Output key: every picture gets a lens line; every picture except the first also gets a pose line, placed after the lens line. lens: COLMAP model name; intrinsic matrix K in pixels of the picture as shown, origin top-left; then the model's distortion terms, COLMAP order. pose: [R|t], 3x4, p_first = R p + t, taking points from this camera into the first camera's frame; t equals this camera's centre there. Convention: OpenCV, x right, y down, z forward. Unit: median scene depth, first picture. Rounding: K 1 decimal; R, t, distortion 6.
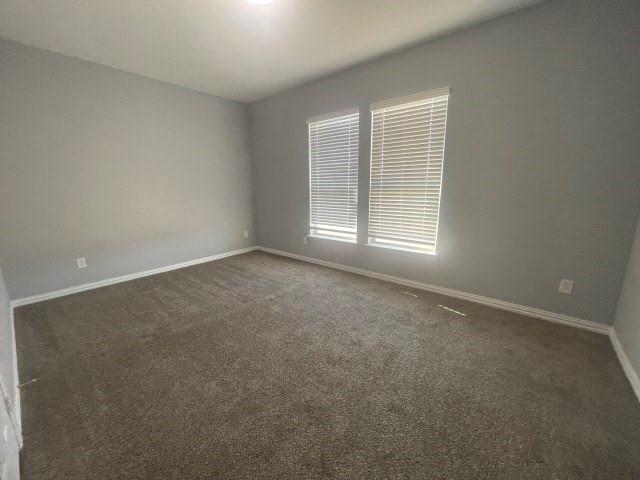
lens RADIAL K [[253.5, 0, 316.5], [0, 253.5, 240.4], [0, 0, 1]] dist [-0.004073, -0.001490]
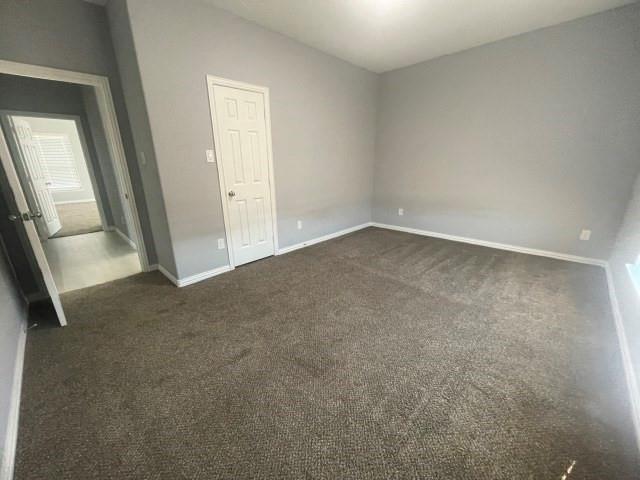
lens RADIAL K [[253.5, 0, 316.3], [0, 253.5, 240.3], [0, 0, 1]] dist [-0.004073, -0.001490]
pose [[-0.054724, 0.305475, -0.950626, 0.559699], [-0.197643, 0.929902, 0.310193, -0.119008], [0.978745, 0.204860, 0.009487, 0.533779]]
